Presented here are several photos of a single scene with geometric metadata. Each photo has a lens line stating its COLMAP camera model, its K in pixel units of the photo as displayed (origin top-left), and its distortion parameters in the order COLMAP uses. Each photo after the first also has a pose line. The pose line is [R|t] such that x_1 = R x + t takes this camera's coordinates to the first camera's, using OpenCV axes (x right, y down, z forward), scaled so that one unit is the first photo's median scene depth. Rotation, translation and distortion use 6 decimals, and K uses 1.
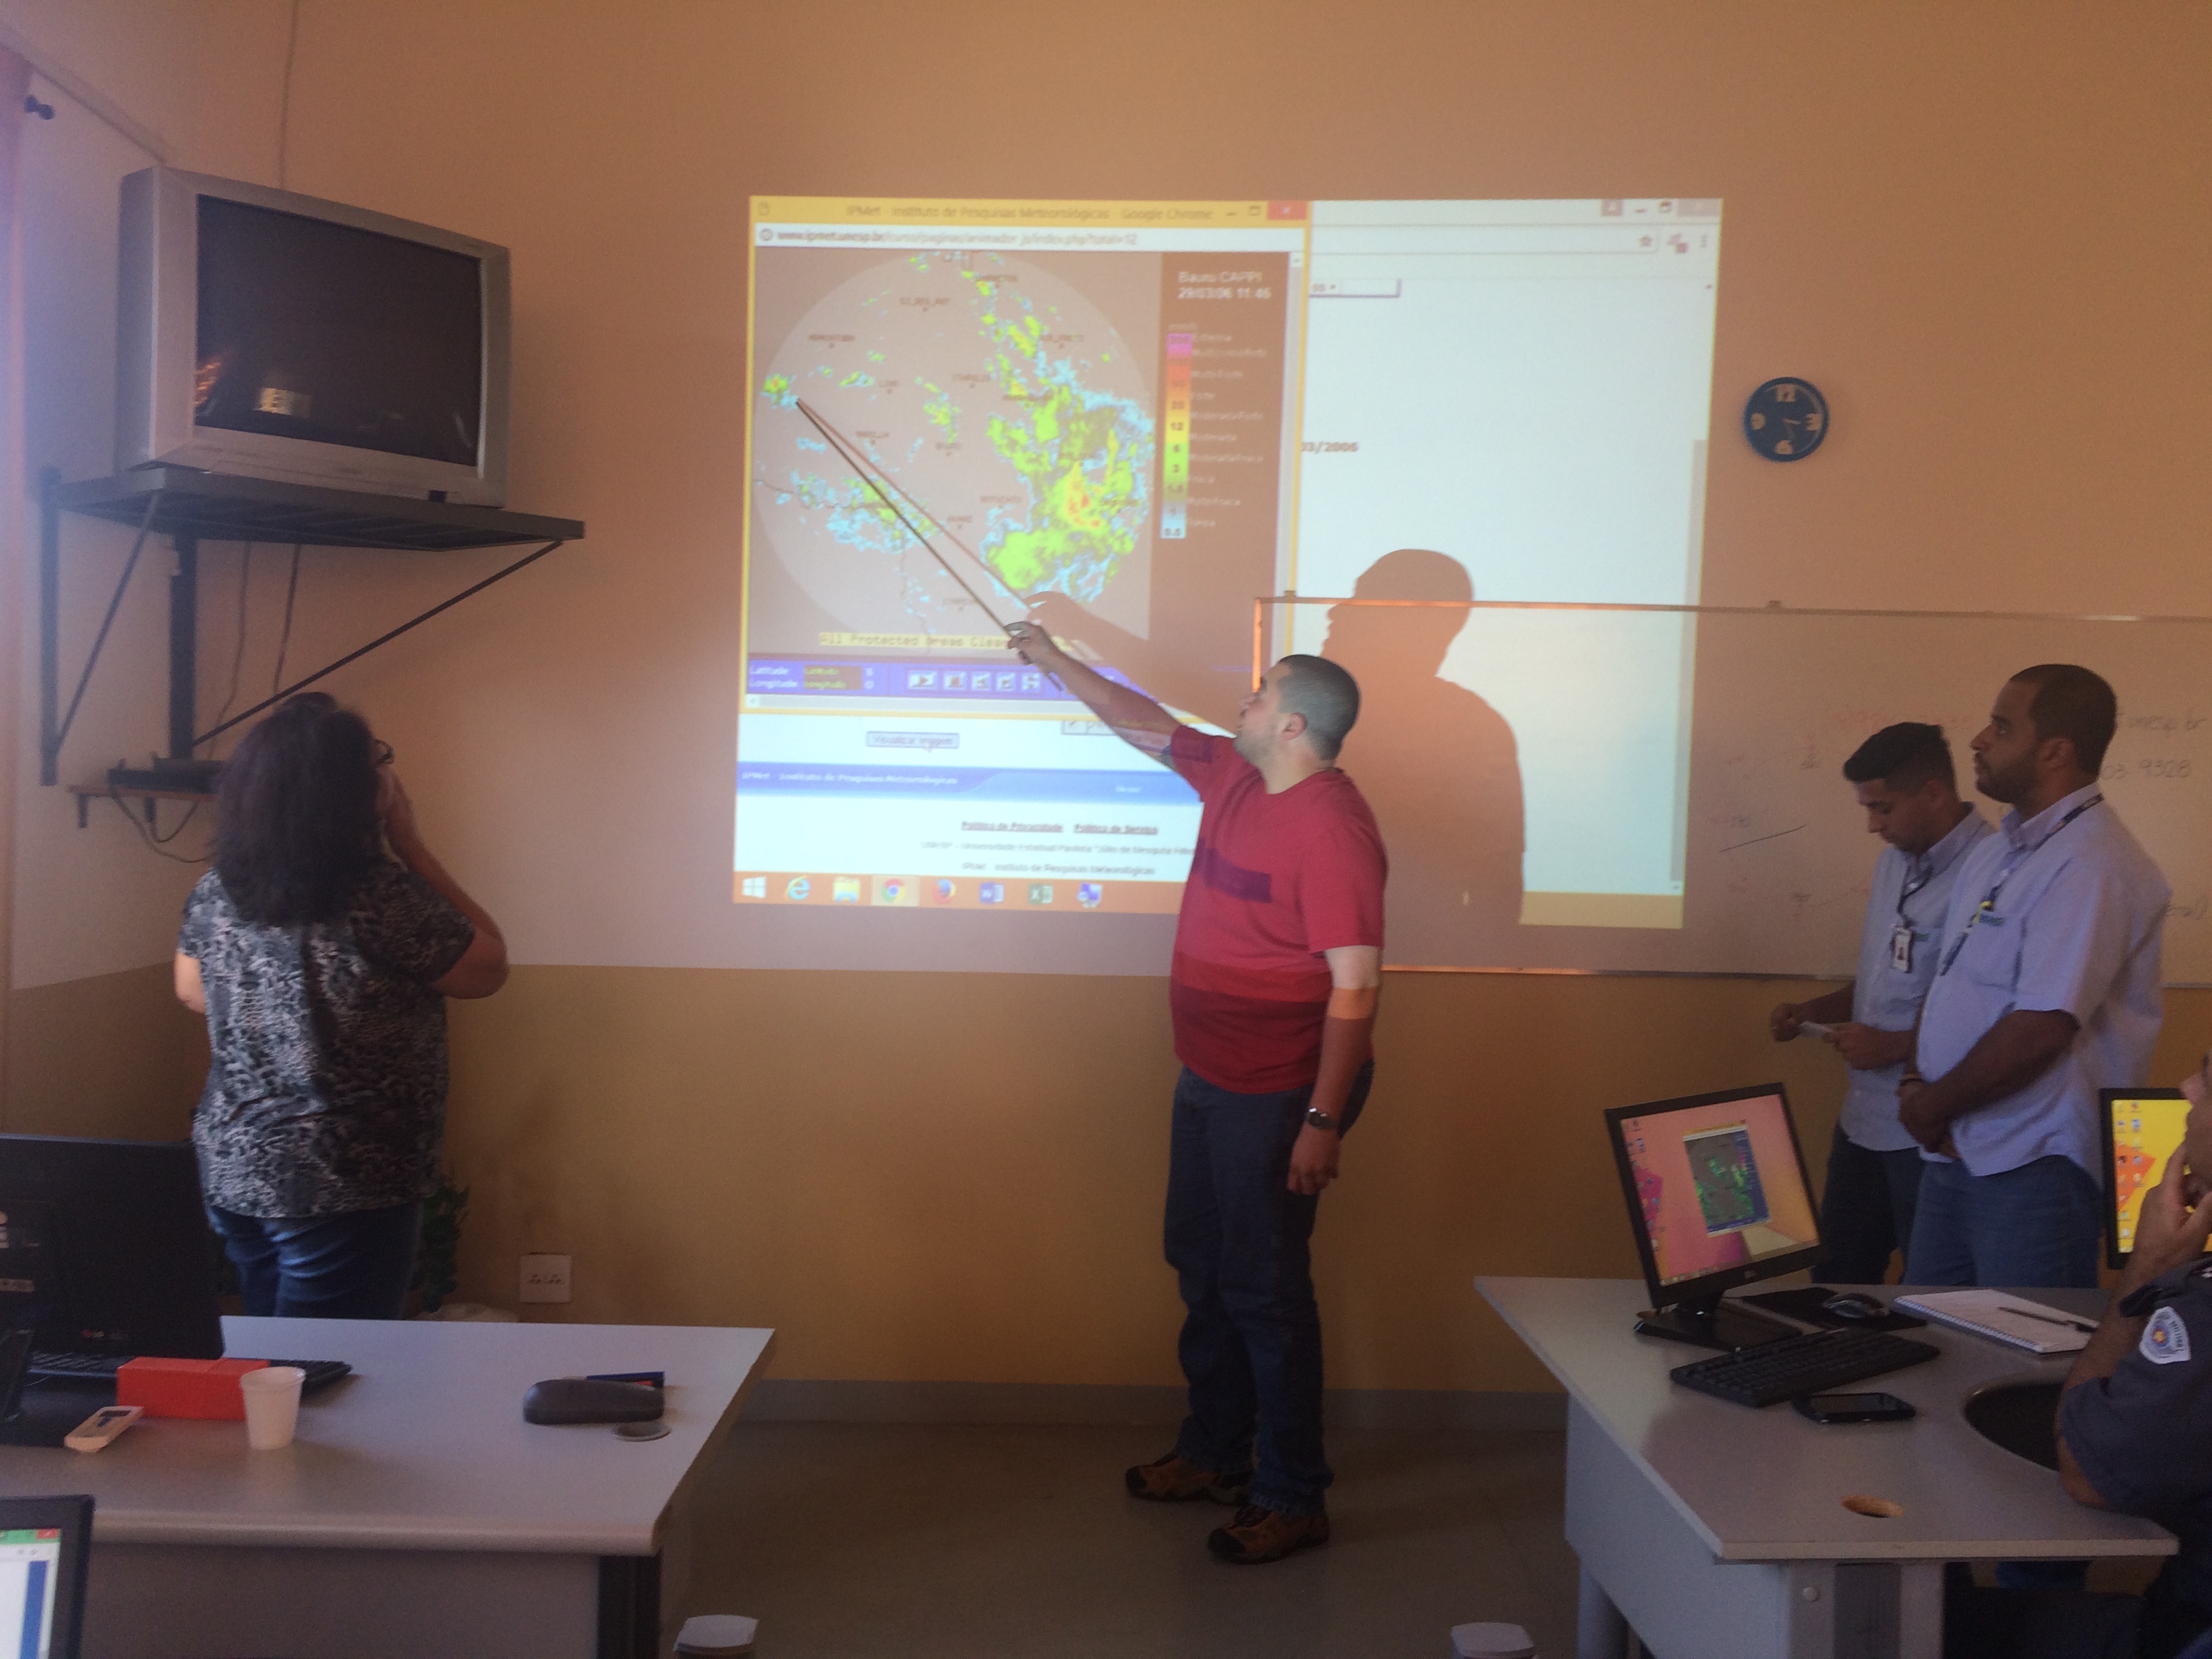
lens RADIAL K [[1928.9, 0, 1079.6], [0, 1928.9, 829.4], [0, 0, 1]] dist [0.087250, -0.142829]
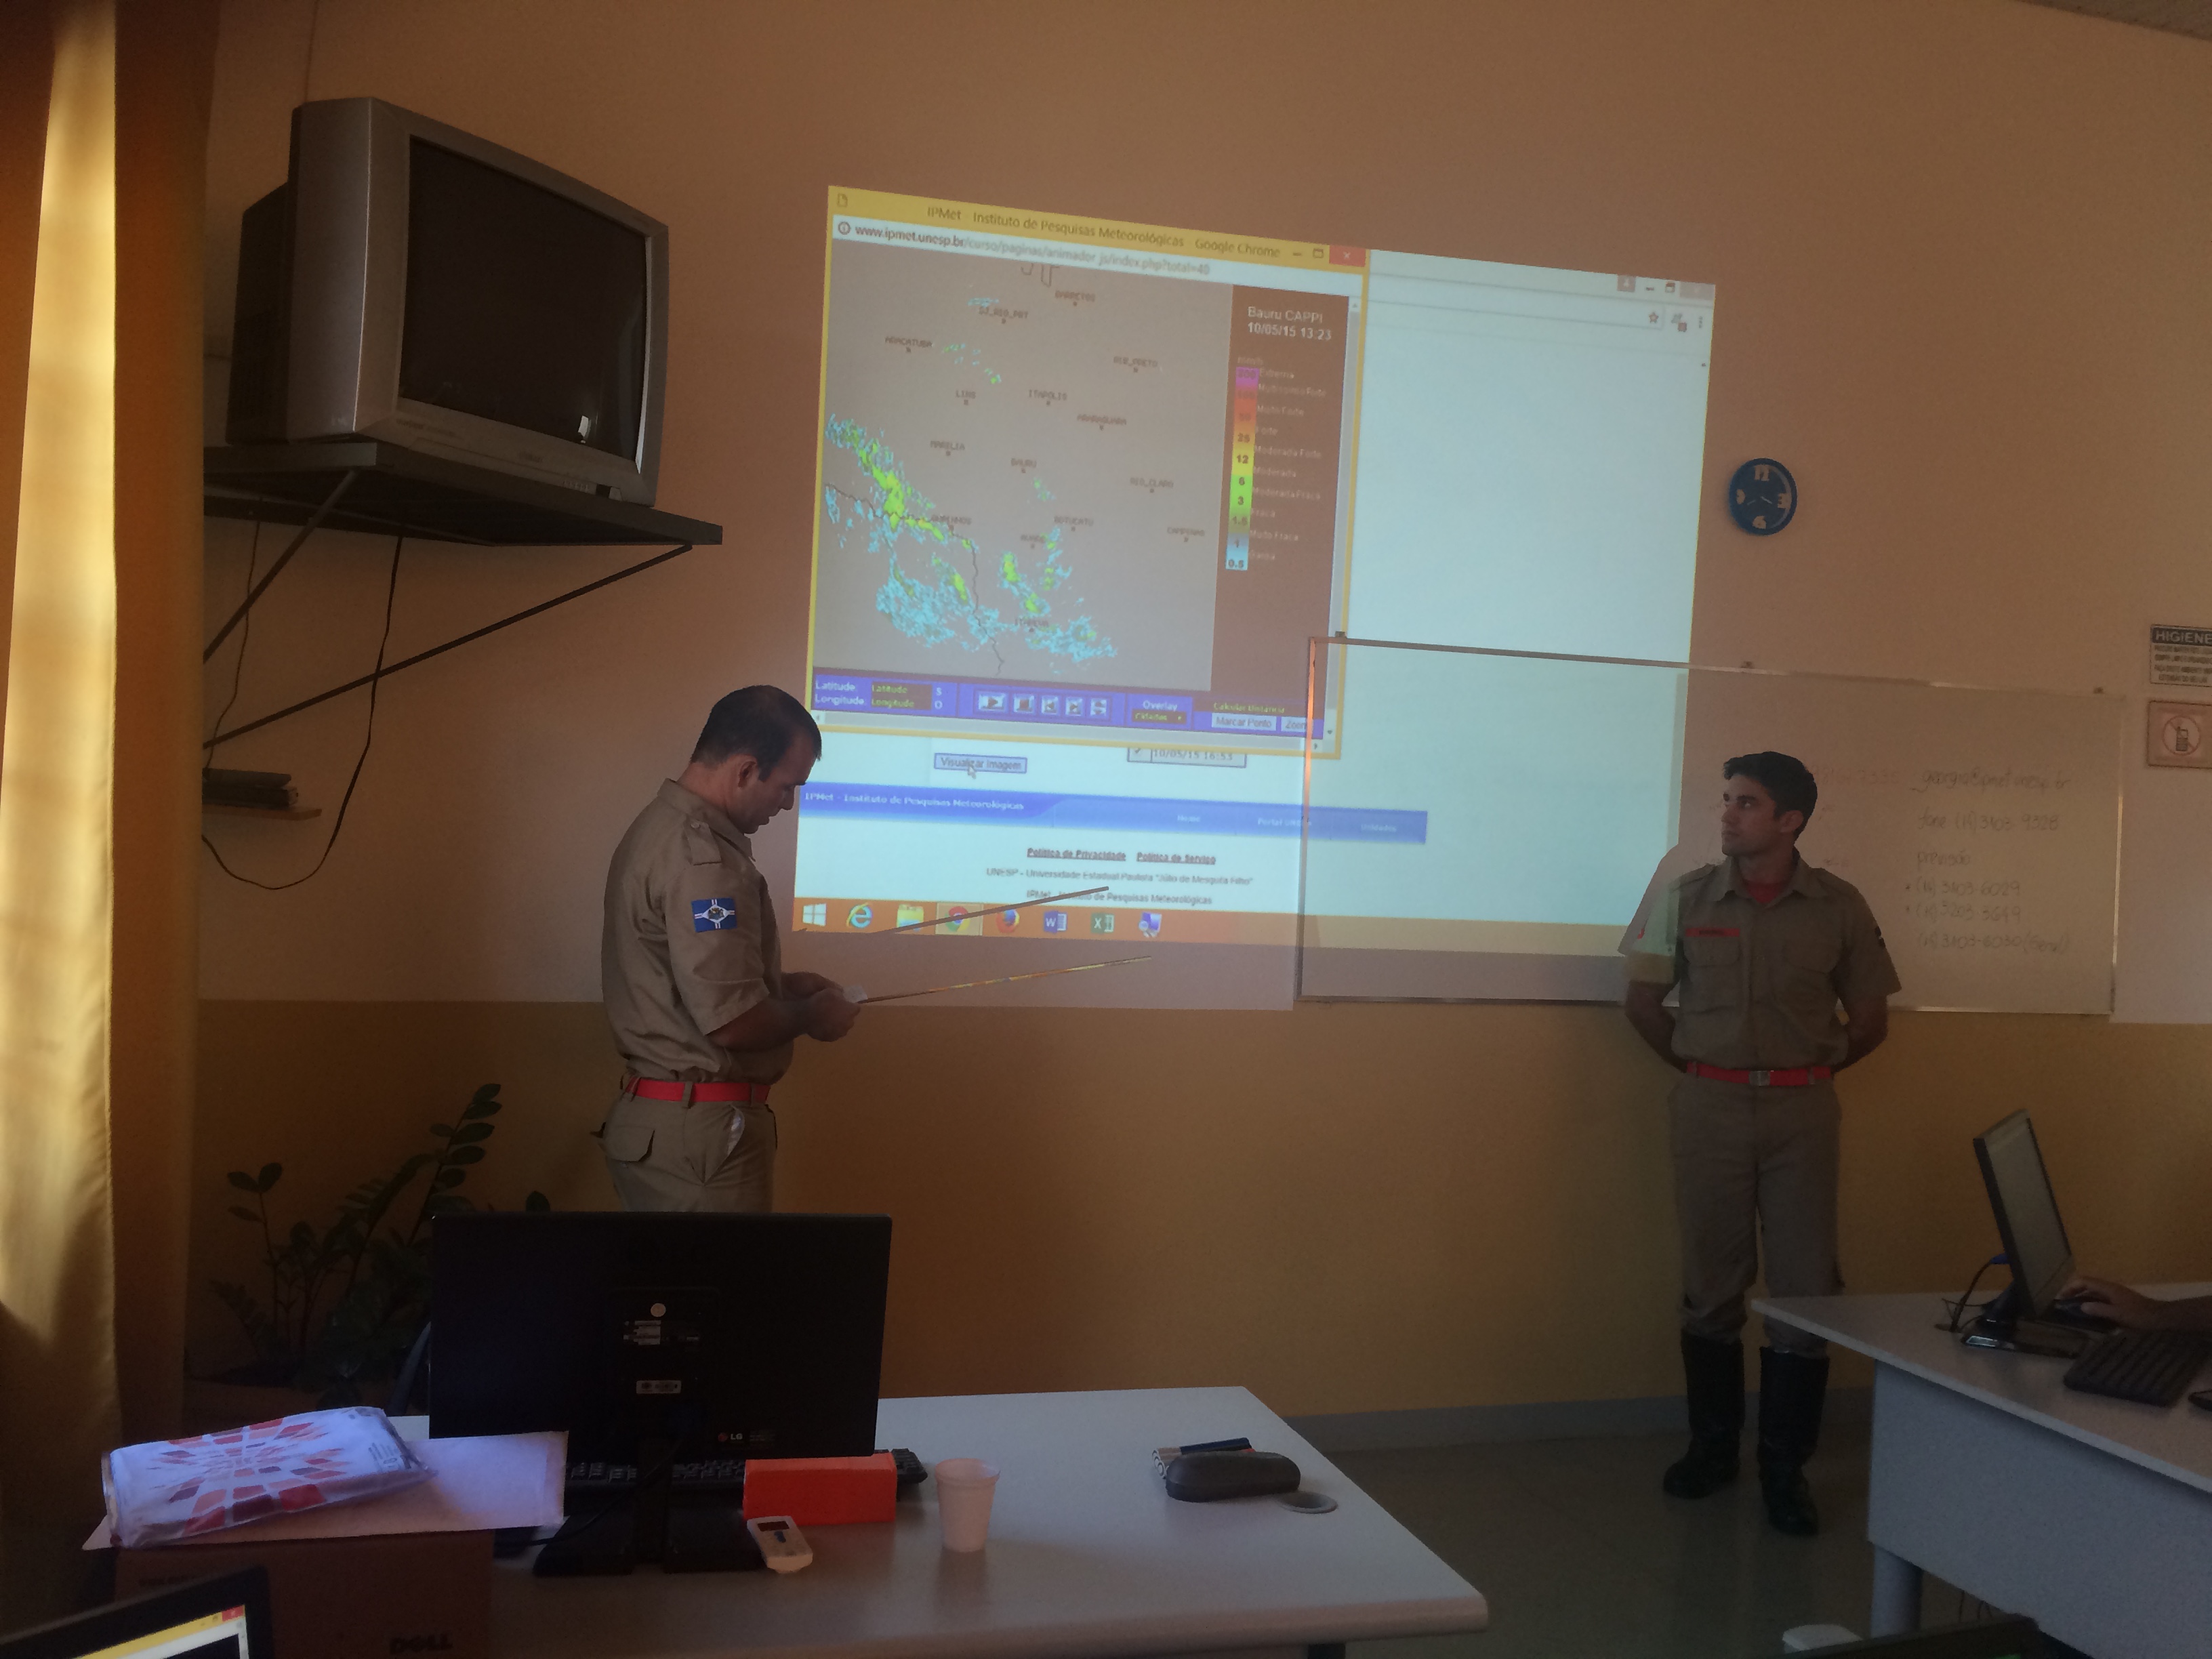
lens RADIAL K [[1948.6, 0, 1107.2], [0, 1948.6, 817.7], [0, 0, 1]] dist [0.105261, -0.224879]
pose [[0.961211, 0.019644, 0.275115, -0.293543], [-0.016830, 0.999779, -0.012587, -0.007834], [-0.275301, 0.007469, 0.961329, 0.043612]]
